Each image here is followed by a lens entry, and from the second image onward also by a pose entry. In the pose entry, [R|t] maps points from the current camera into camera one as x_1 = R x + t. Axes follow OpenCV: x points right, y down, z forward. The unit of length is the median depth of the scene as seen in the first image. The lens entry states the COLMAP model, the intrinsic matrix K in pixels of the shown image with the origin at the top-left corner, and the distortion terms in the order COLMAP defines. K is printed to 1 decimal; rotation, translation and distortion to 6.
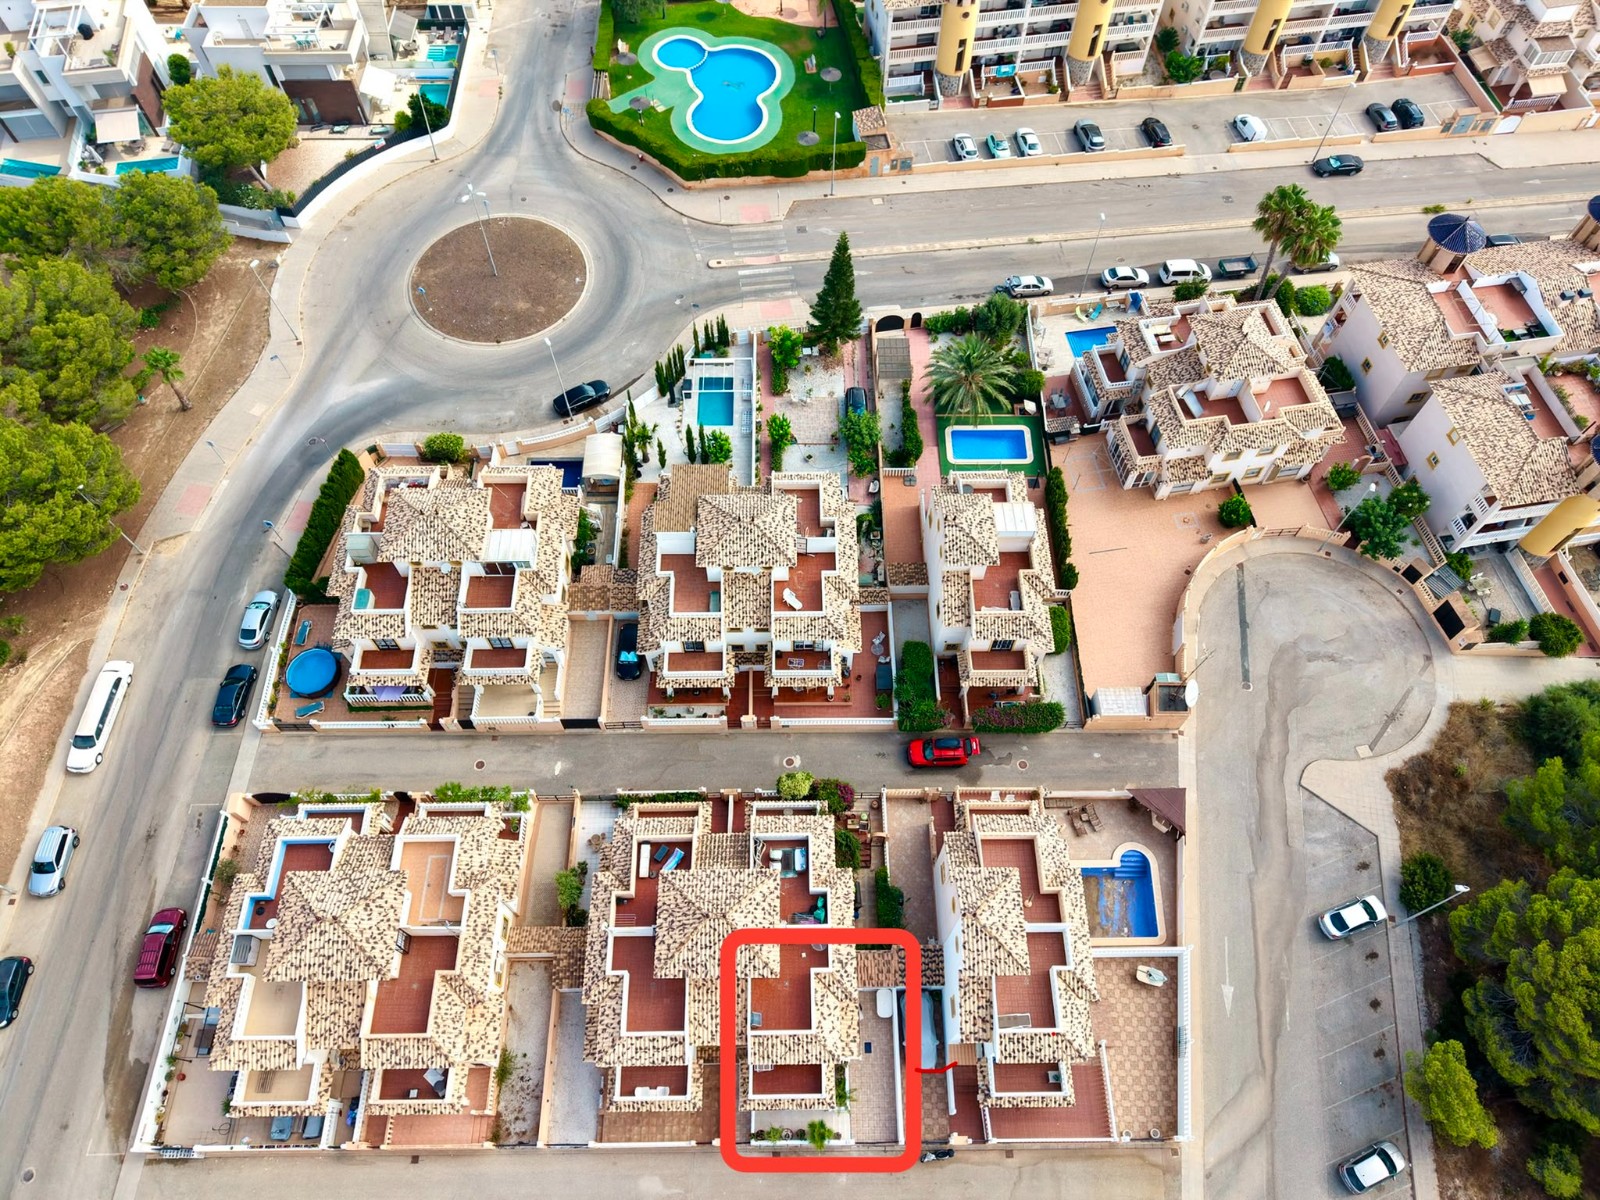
lens RADIAL K [[1088.2, 0, 800.2], [0, 1088.2, 598.3], [0, 0, 1]] dist [-0.021960, 0.012846]
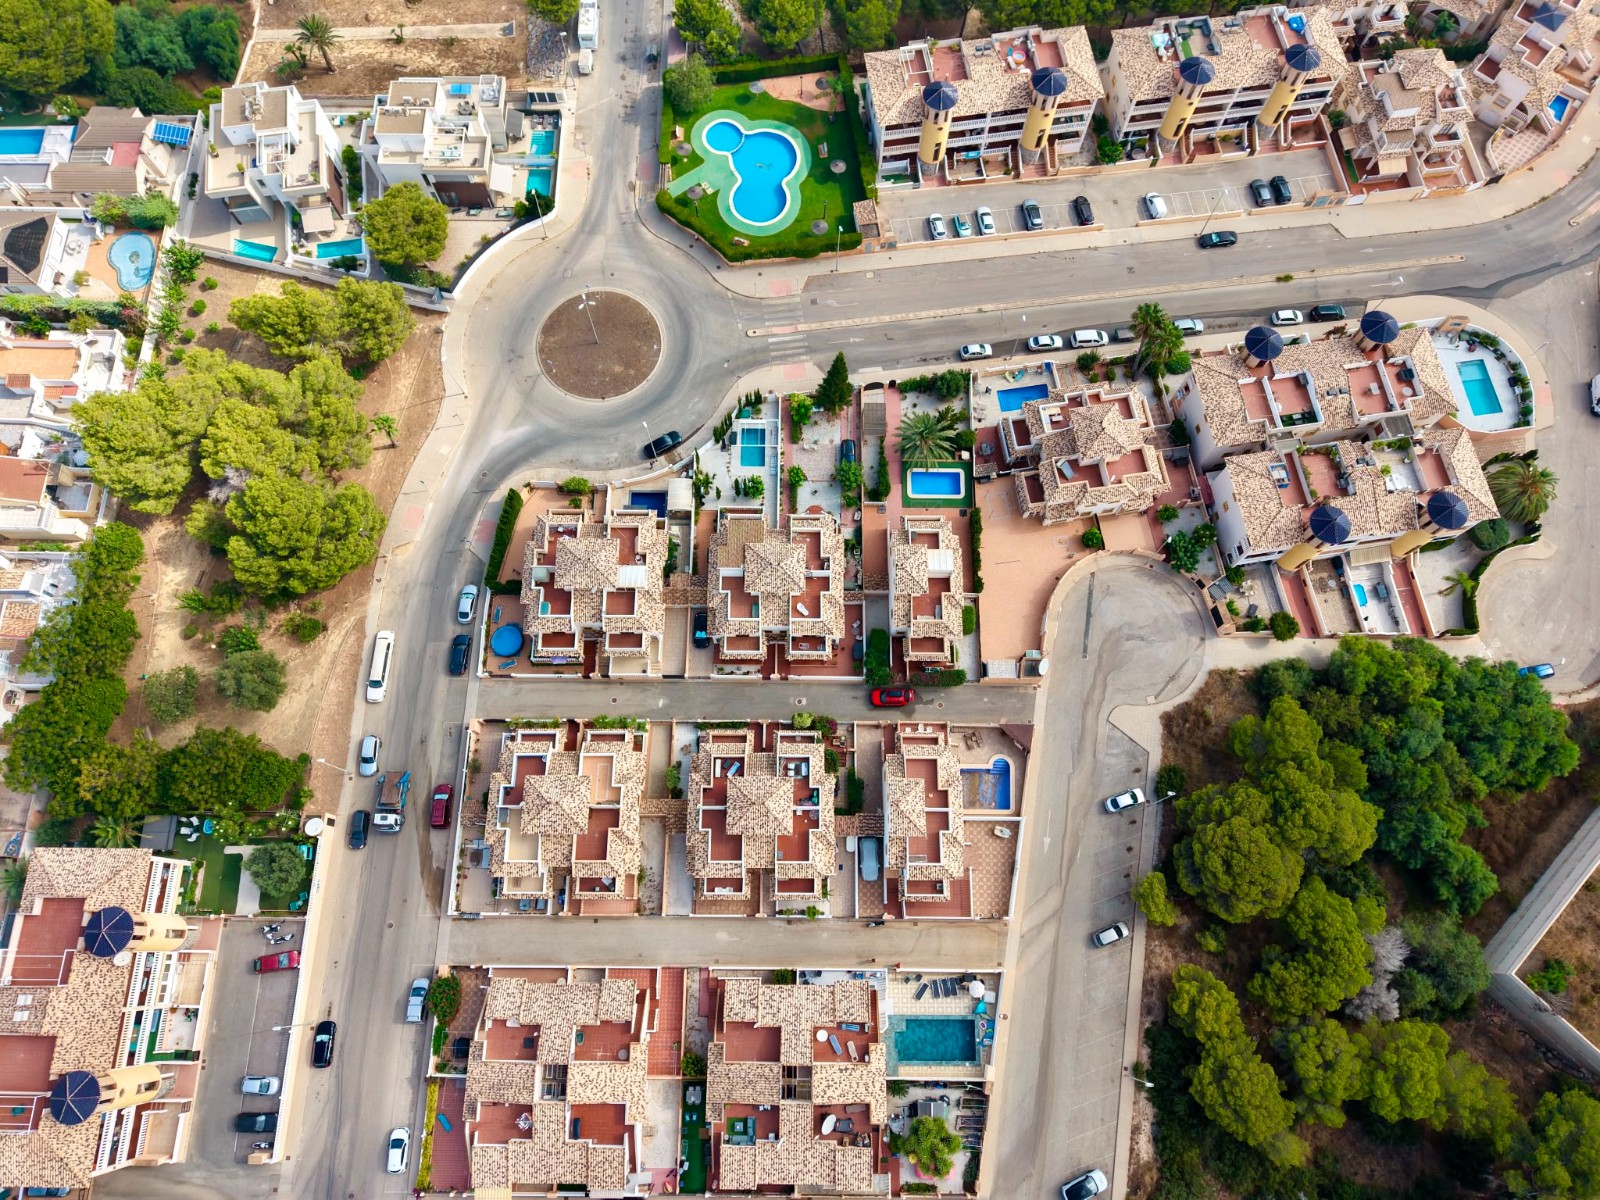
lens RADIAL K [[1088.2, 0, 800.2], [0, 1088.2, 602.3], [0, 0, 1]] dist [-0.021960, 0.012846]
pose [[0.999830, 0.017207, -0.006615, -0.000254], [-0.015559, 0.980122, 0.197786, -0.296405], [0.009887, -0.197649, 0.980223, -0.542303]]
